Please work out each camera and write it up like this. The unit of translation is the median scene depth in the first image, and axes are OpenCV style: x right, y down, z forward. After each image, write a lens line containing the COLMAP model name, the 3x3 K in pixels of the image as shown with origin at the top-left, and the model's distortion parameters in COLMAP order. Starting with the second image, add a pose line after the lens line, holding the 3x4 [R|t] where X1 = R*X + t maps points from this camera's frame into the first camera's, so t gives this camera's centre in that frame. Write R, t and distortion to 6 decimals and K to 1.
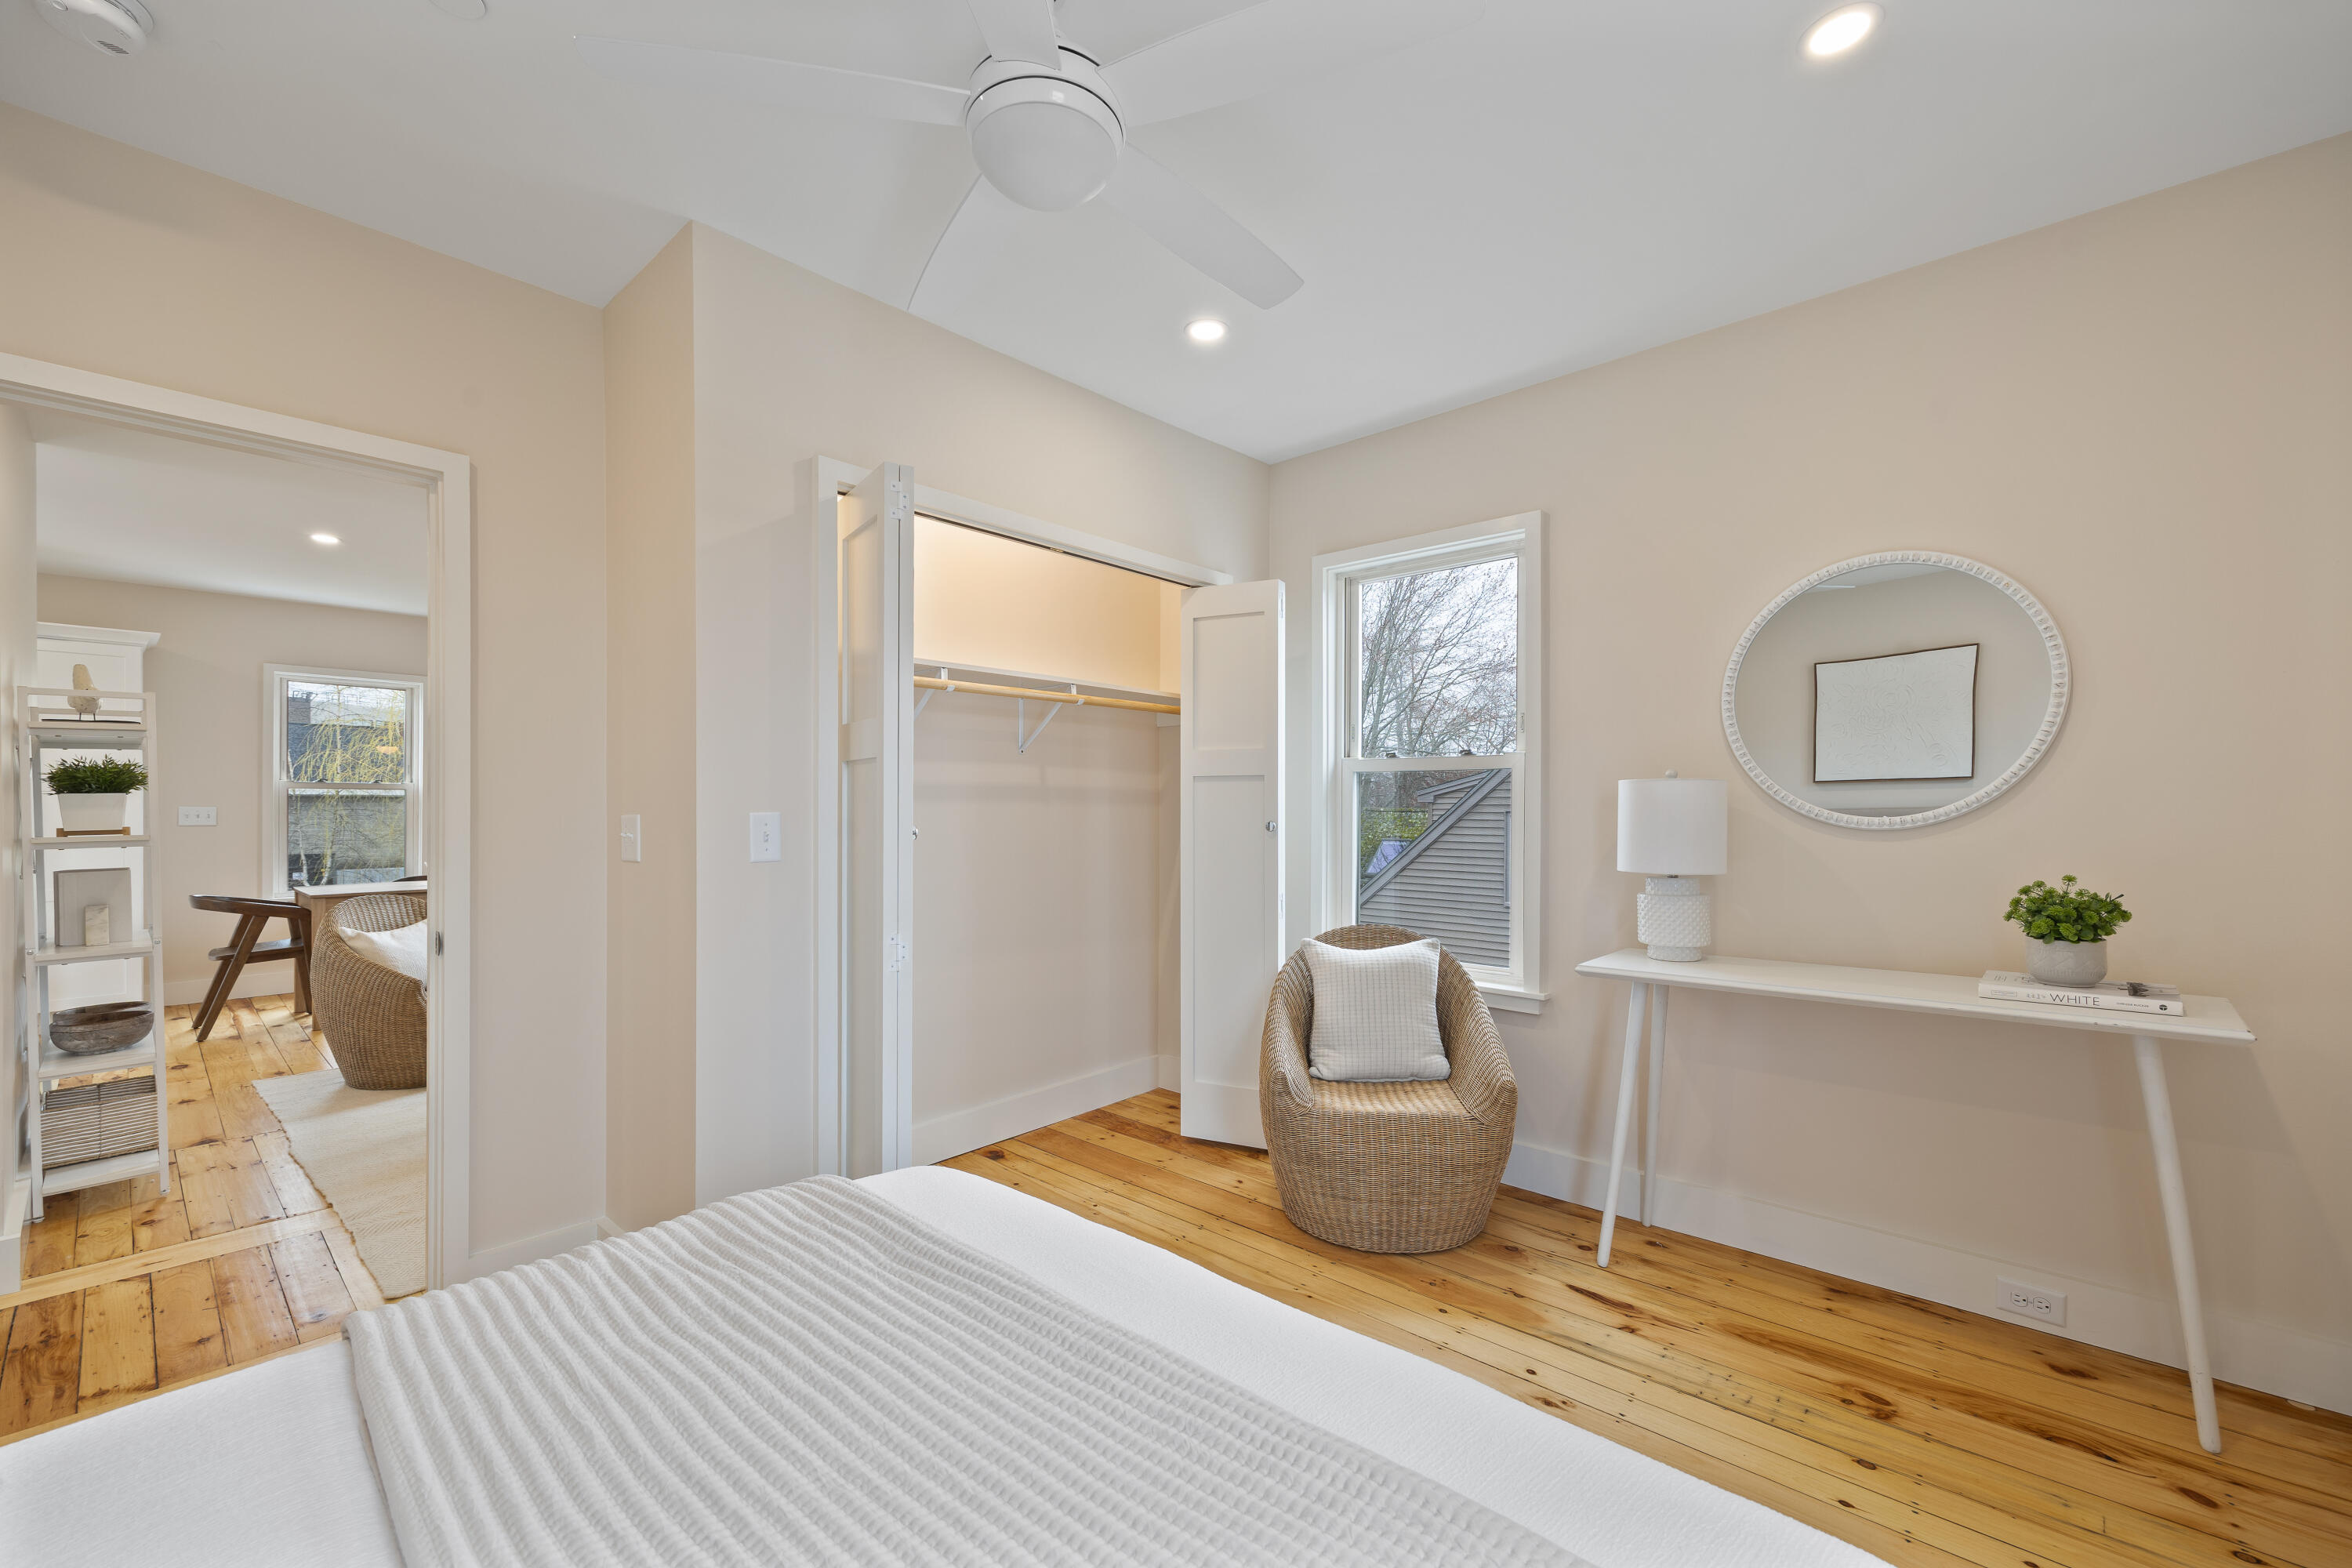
lens RADIAL K [[949.7, 0, 1168.7], [0, 949.7, 793.1], [0, 0, 1]] dist [0.007355, -0.000371]
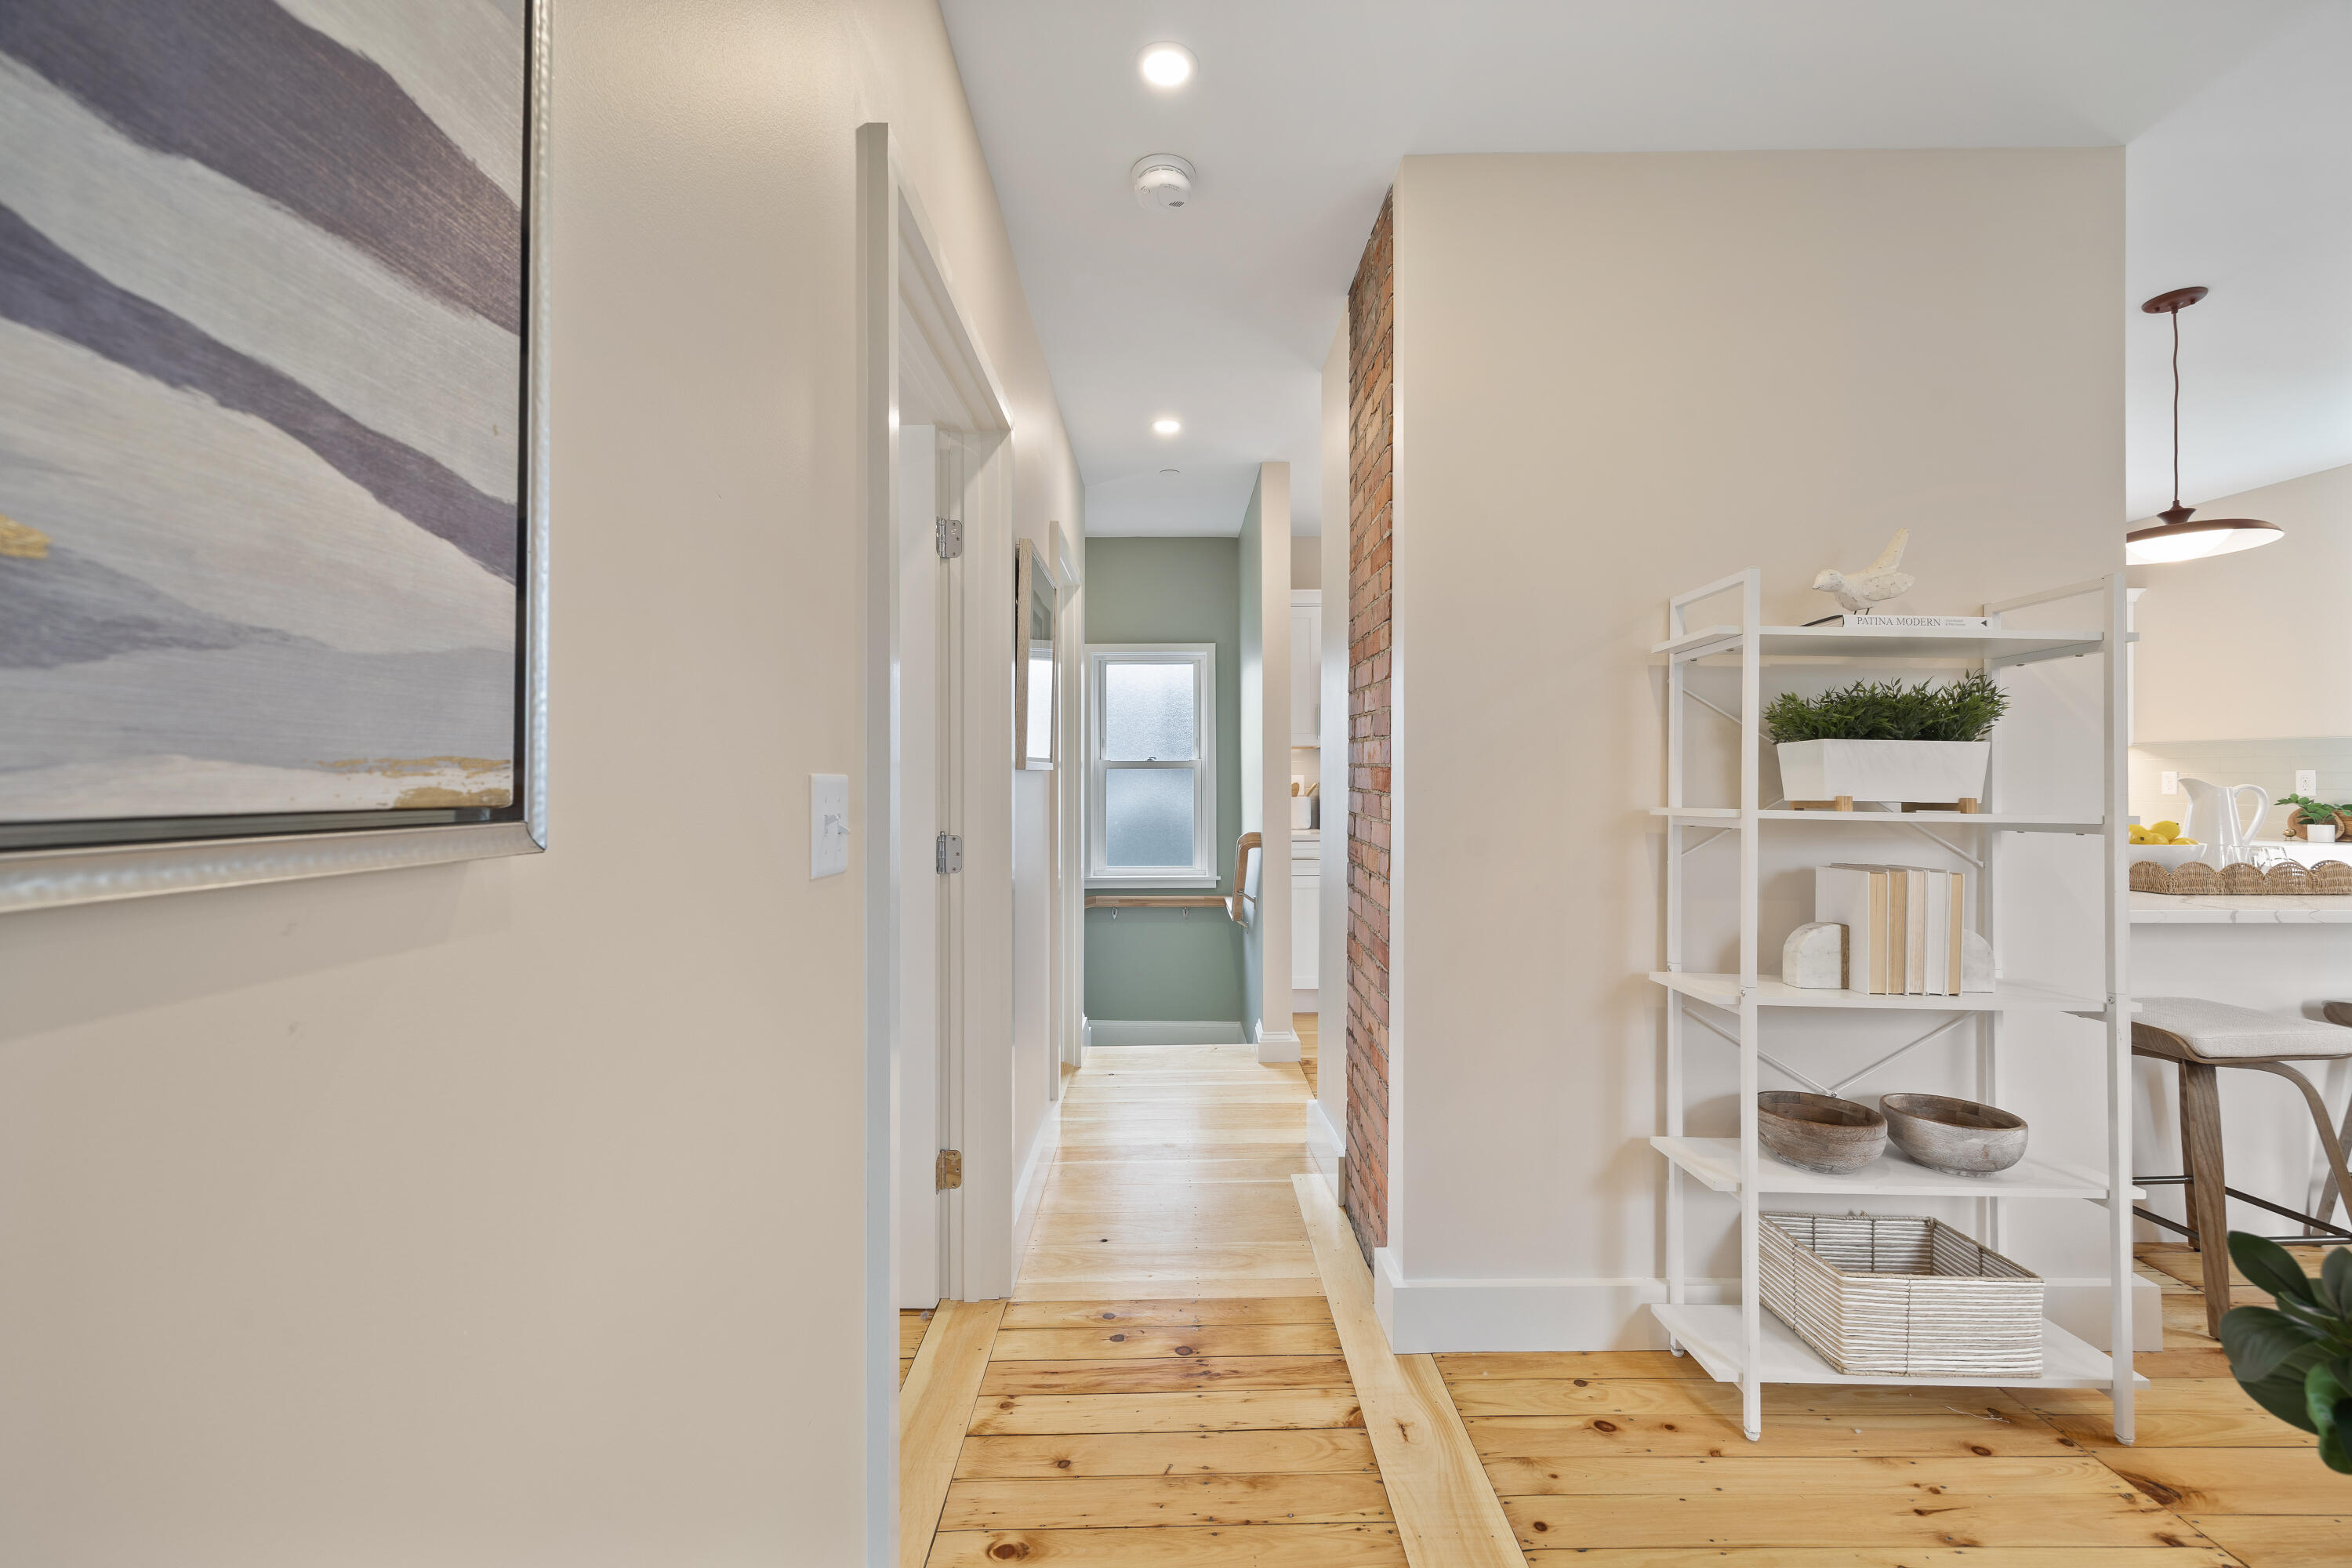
lens RADIAL K [[949.7, 0, 1187.0], [0, 949.7, 777.9], [0, 0, 1]] dist [0.007355, -0.000371]
pose [[-0.735561, -0.003853, -0.677447, -0.458295], [0.016963, 0.999566, -0.024102, 0.035819], [0.677246, -0.029220, -0.735176, 1.340687]]
